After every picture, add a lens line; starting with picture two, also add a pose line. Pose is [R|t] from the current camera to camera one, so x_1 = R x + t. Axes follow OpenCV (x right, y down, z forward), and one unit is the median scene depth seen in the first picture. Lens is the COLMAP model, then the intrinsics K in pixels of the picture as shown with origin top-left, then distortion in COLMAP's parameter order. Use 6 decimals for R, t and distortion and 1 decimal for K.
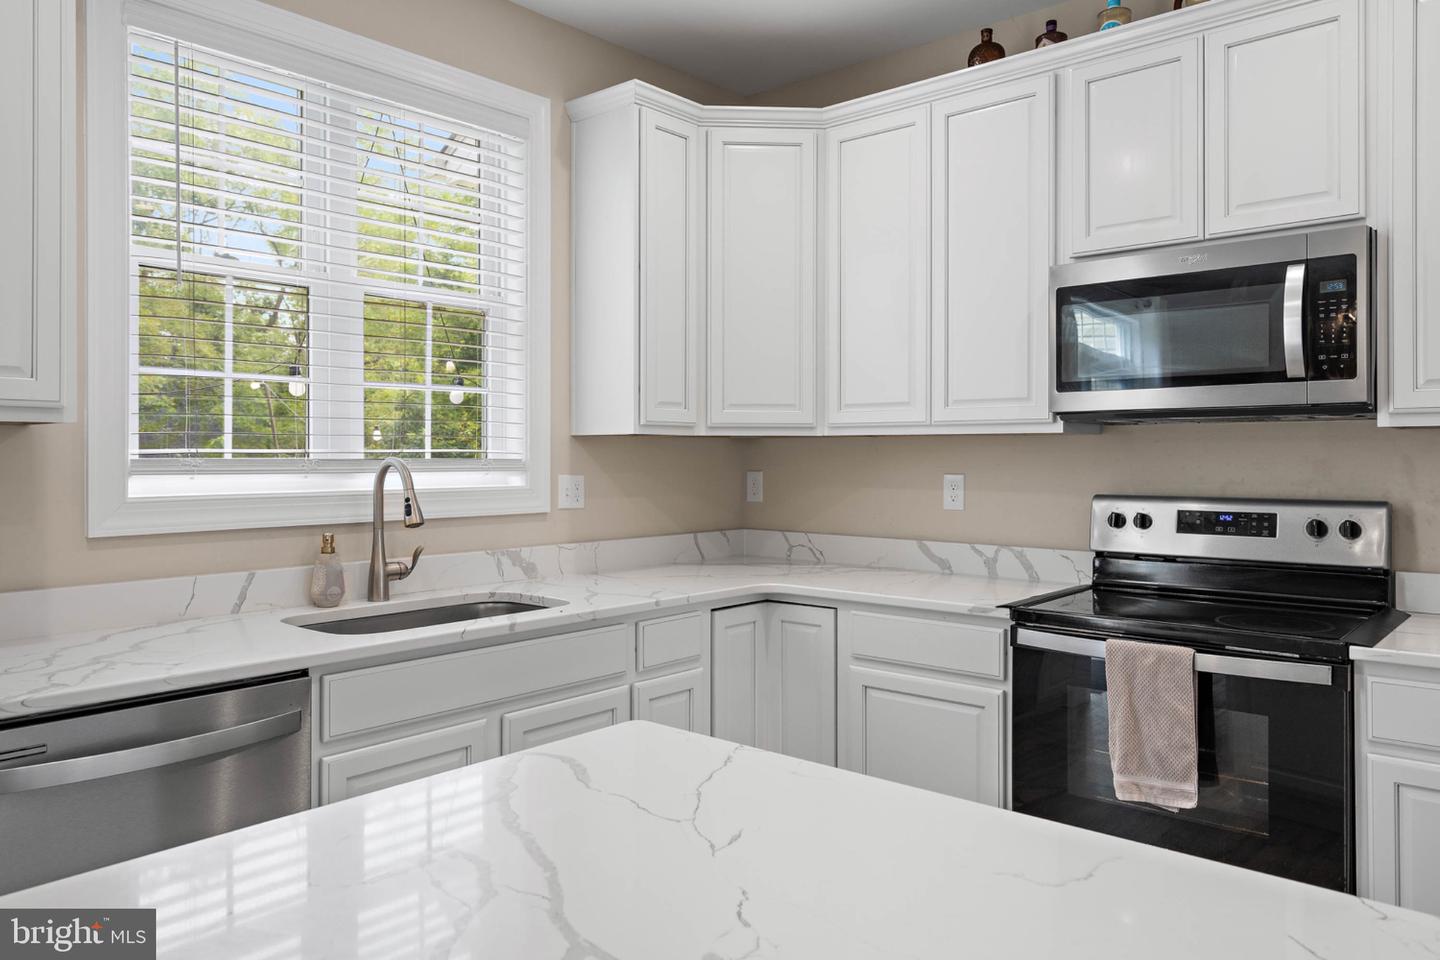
lens RADIAL K [[1008.5, 0, 720.0], [0, 1008.5, 480.0], [0, 0, 1]] dist [0.000083, -0.000046]
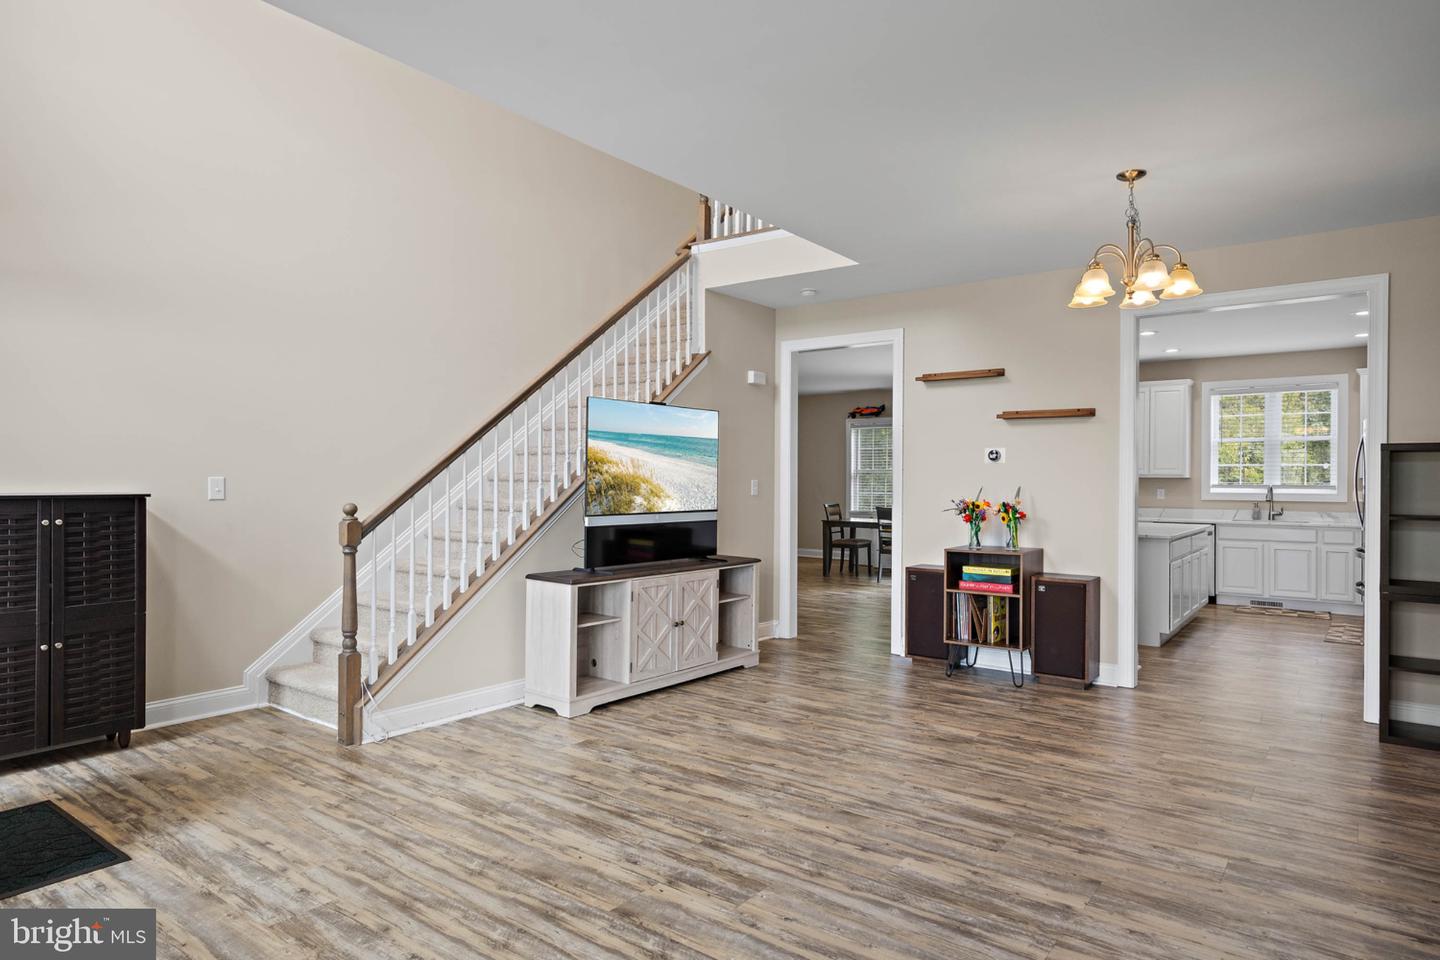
lens RADIAL K [[859.4, 0, 720.0], [0, 859.4, 480.0], [0, 0, 1]] dist [0.000074, -0.000019]
pose [[0.072679, 0.001741, -0.997354, 3.047951], [-0.028285, 0.999600, -0.000316, 0.022508], [0.996954, 0.028233, 0.072699, -1.525666]]
